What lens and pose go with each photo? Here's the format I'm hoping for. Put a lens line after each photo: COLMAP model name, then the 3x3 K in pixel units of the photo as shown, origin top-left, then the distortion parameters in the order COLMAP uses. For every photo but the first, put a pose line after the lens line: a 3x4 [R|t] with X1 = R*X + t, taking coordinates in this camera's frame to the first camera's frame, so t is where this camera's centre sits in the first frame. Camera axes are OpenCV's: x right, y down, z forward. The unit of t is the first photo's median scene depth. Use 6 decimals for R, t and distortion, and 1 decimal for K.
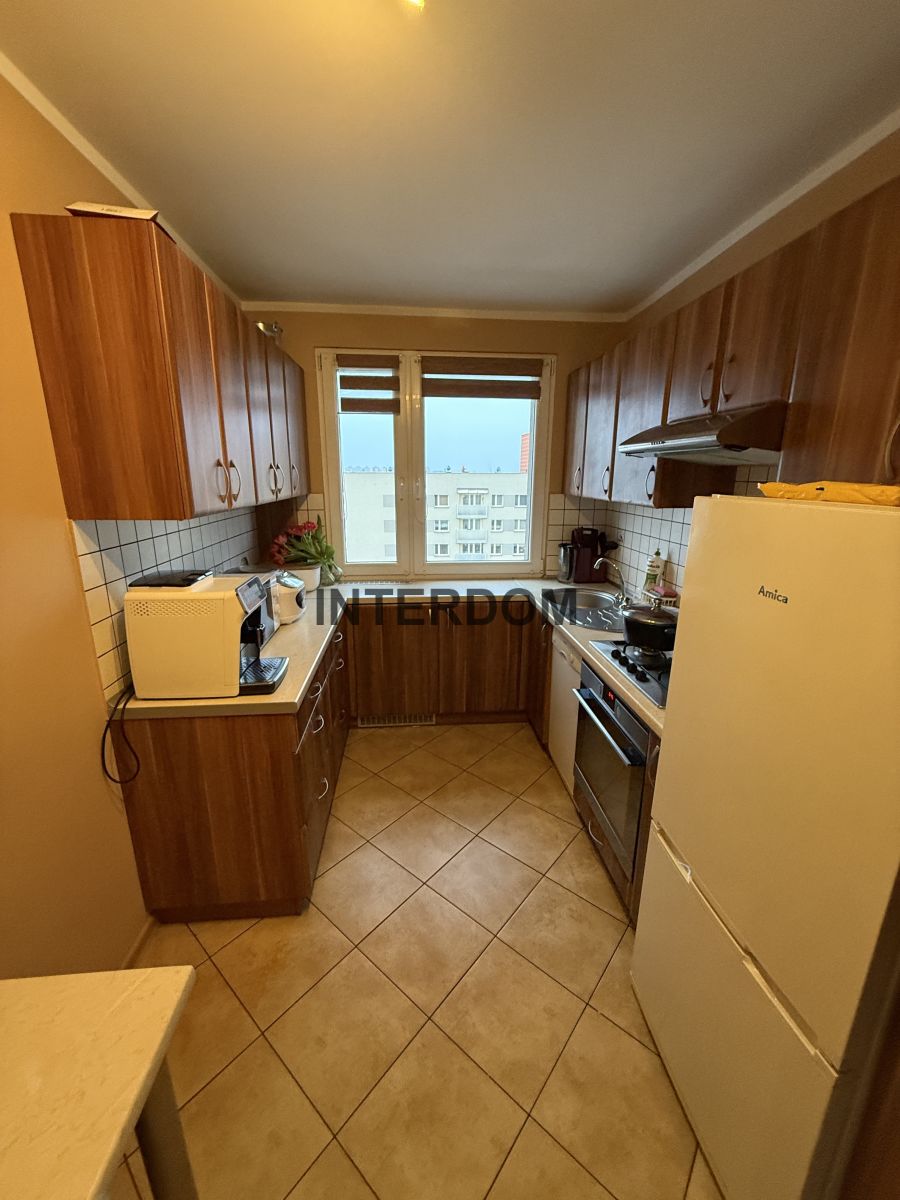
lens RADIAL K [[477.7, 0, 451.8], [0, 477.7, 597.0], [0, 0, 1]] dist [0.000105, -0.000077]
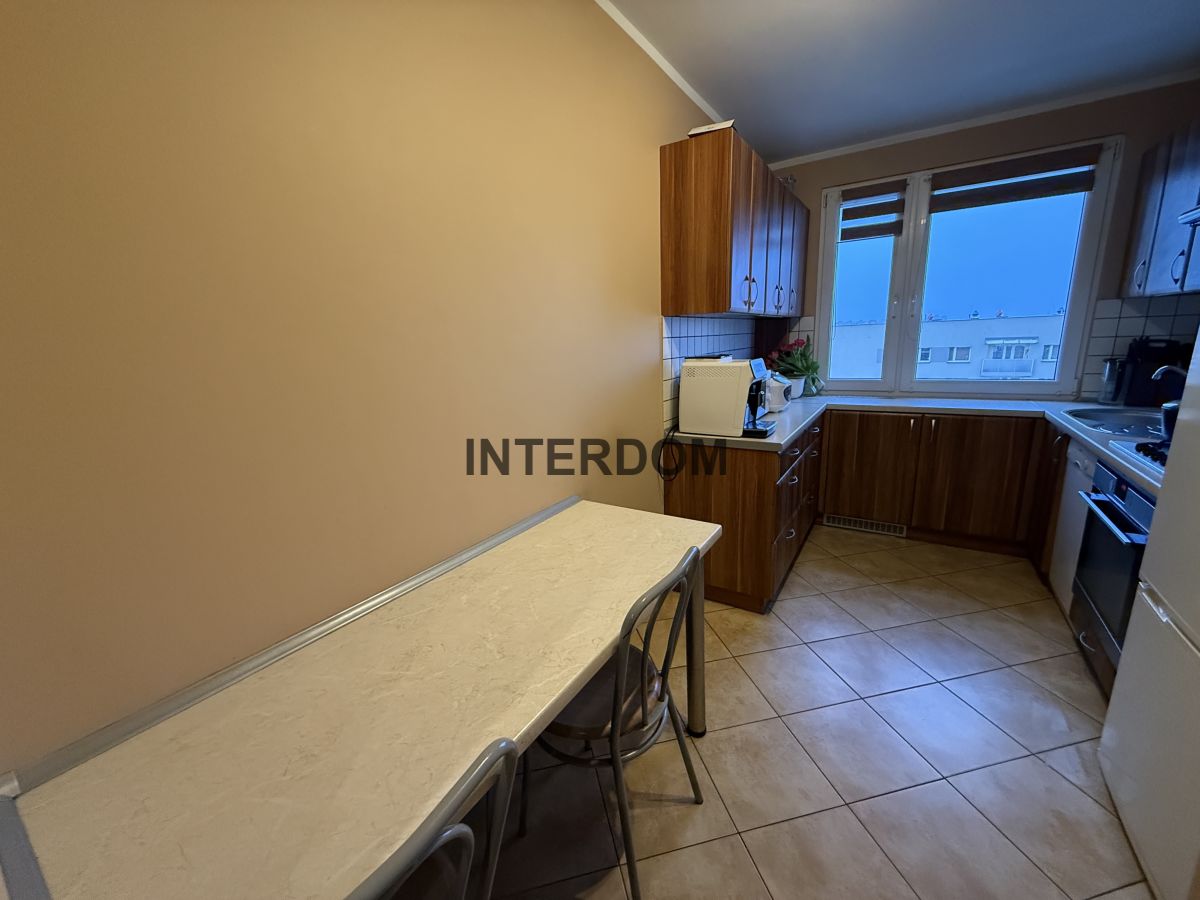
lens RADIAL K [[478.9, 0, 597.1], [0, 478.9, 448.9], [0, 0, 1]] dist [-0.000893, 0.000162]
pose [[0.788682, 0.100204, -0.606581, 0.051353], [-0.108982, 0.993790, 0.022470, 0.141117], [0.605065, 0.048385, 0.794704, -0.229897]]
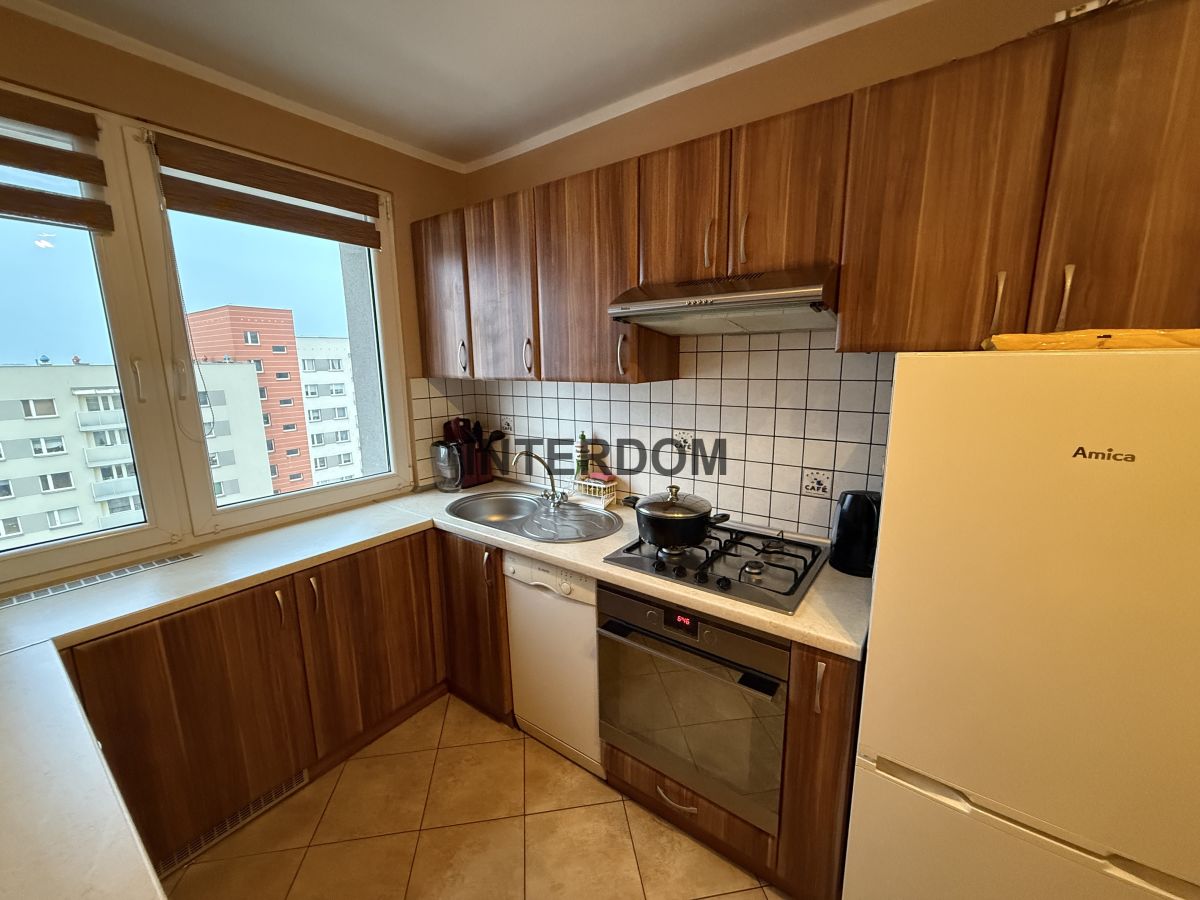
lens RADIAL K [[478.9, 0, 597.1], [0, 478.9, 448.9], [0, 0, 1]] dist [-0.000893, 0.000162]
pose [[0.659515, -0.150548, 0.736461, -0.185658], [0.204135, 0.978790, 0.017278, -0.069324], [-0.723443, 0.138942, 0.676259, 0.337900]]
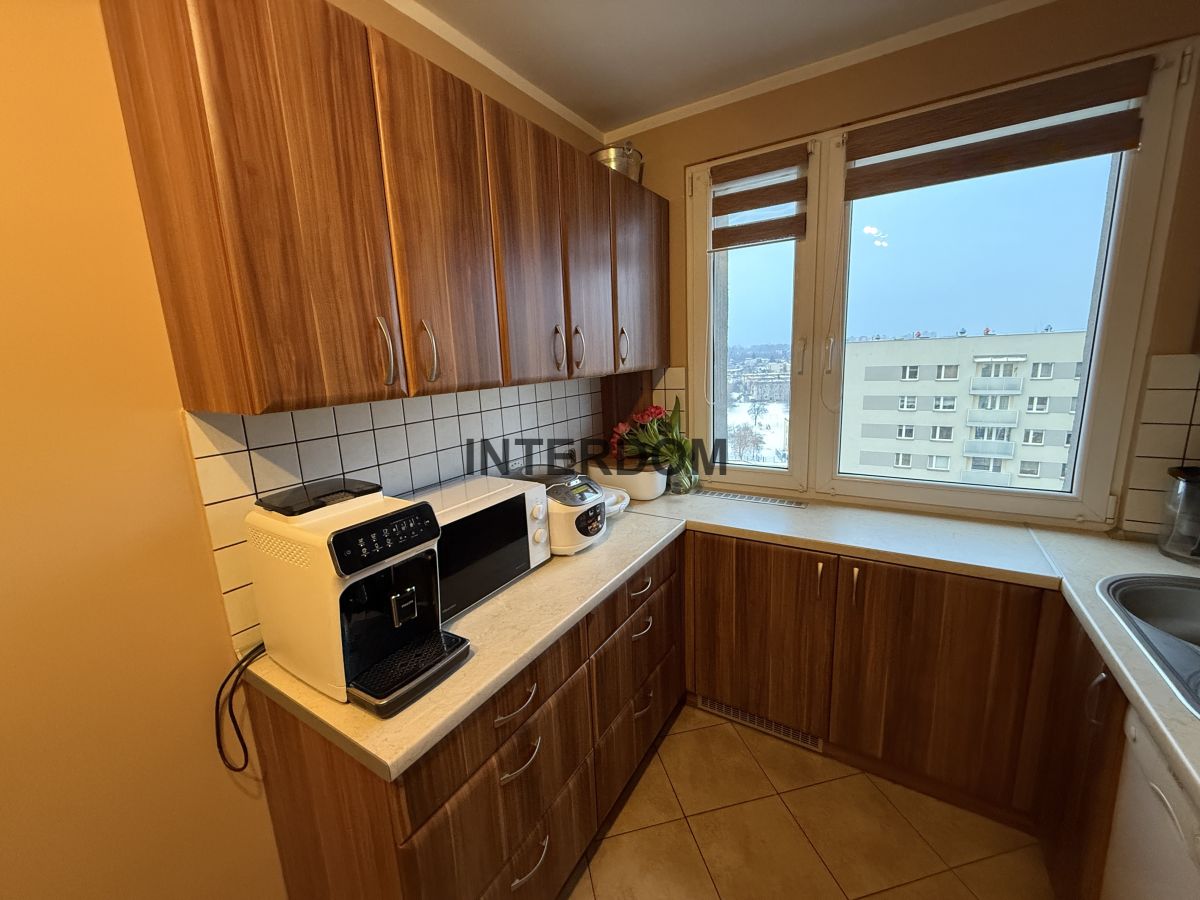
lens RADIAL K [[477.7, 0, 596.7], [0, 477.7, 448.7], [0, 0, 1]] dist [0.000105, -0.000077]
pose [[0.794056, 0.077502, -0.602883, 0.076944], [-0.105246, 0.994388, -0.010788, -0.076302], [0.598664, 0.072017, 0.797756, 0.374167]]
